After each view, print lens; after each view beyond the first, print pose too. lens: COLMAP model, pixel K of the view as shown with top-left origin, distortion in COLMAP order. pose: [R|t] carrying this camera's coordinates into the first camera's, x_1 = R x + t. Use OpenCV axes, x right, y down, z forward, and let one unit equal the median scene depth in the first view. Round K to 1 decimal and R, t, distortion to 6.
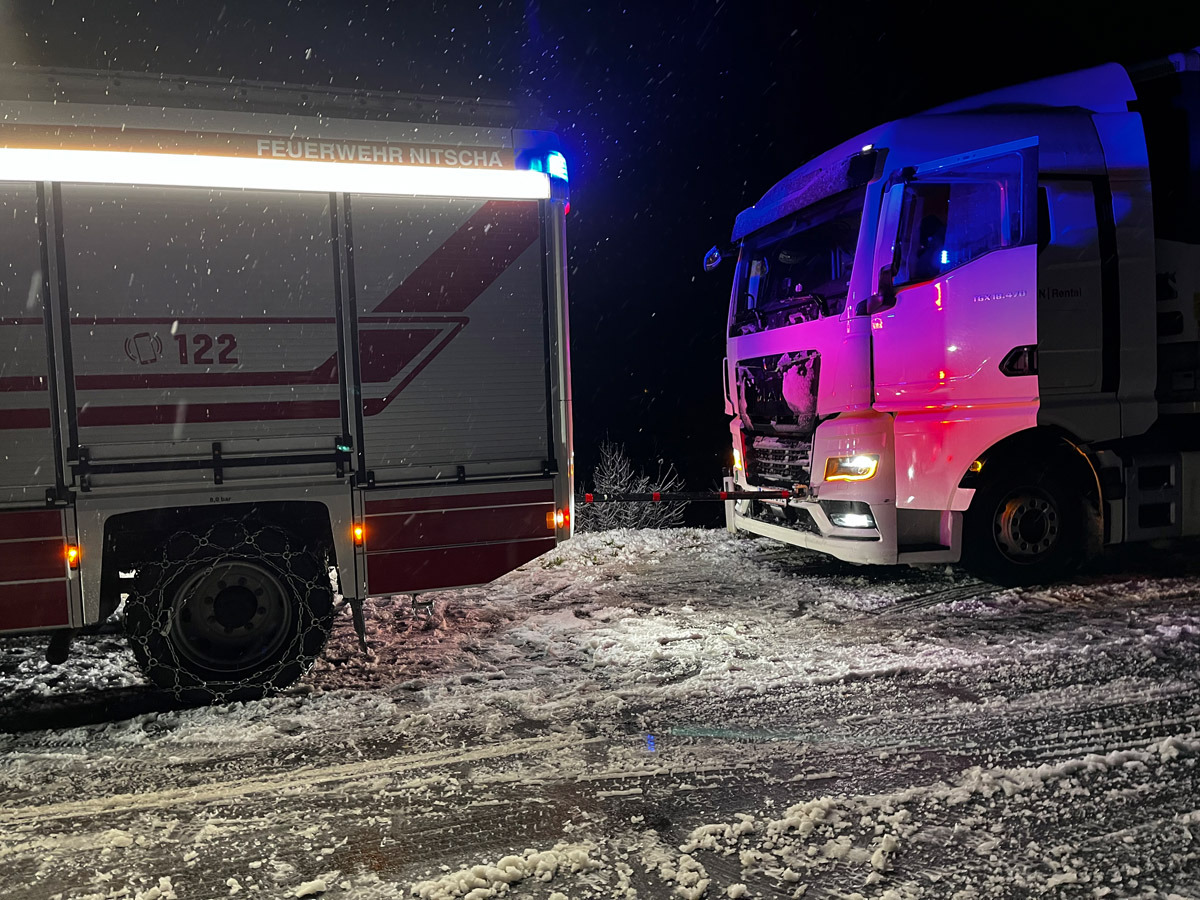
lens RADIAL K [[883.6, 0, 595.9], [0, 883.6, 476.1], [0, 0, 1]] dist [-0.045681, -0.010890]
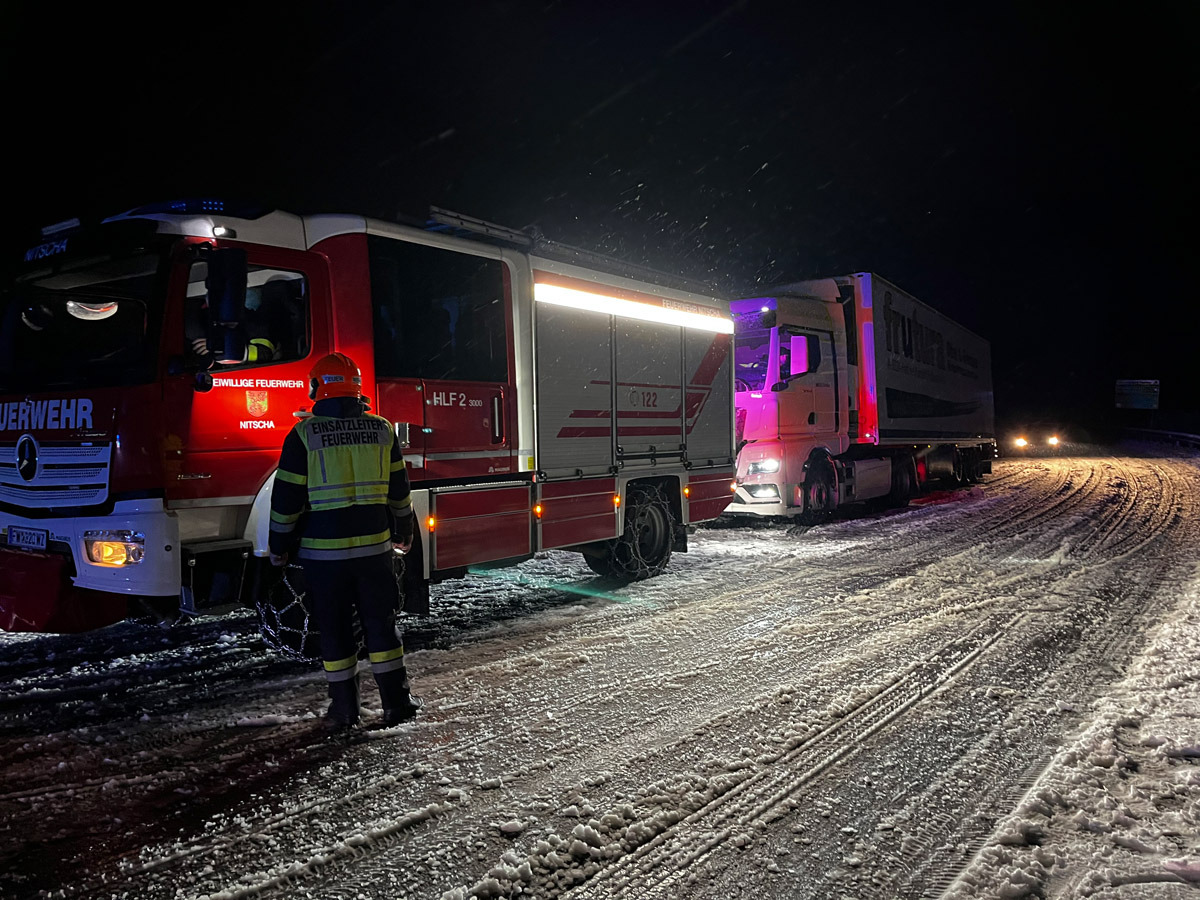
lens RADIAL K [[883.6, 0, 601.0], [0, 883.6, 448.1], [0, 0, 1]] dist [-0.045681, -0.010890]
pose [[0.794659, 0.016322, 0.606836, -1.682363], [0.028417, 0.997542, -0.064044, 0.089717], [-0.606390, 0.068138, 0.792242, -0.520334]]
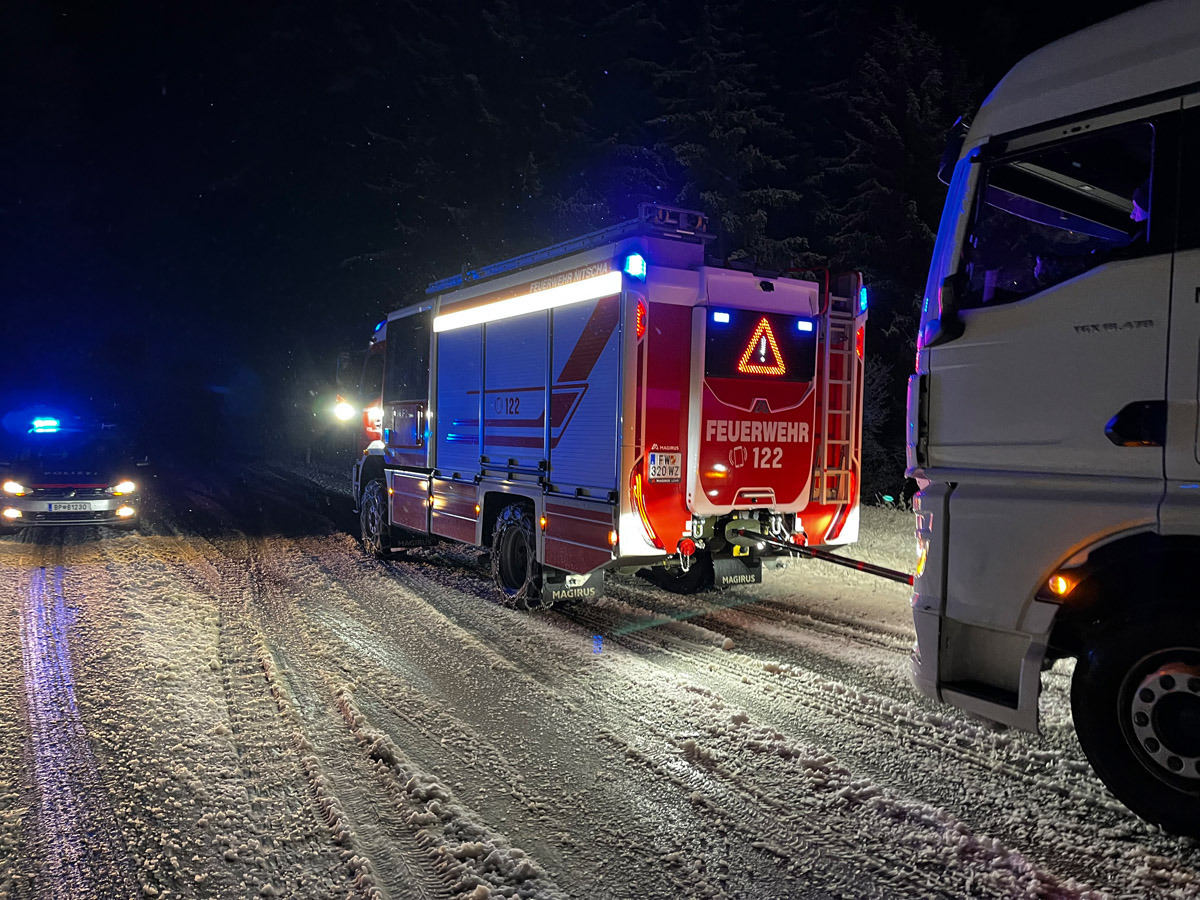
lens RADIAL K [[883.6, 0, 600.1], [0, 883.6, 456.0], [0, 0, 1]] dist [-0.045681, -0.010890]
pose [[0.224231, 0.059572, -0.972714, 1.279010], [-0.114048, 0.992875, 0.034517, -0.119059], [0.967840, 0.103196, 0.229427, 0.724731]]
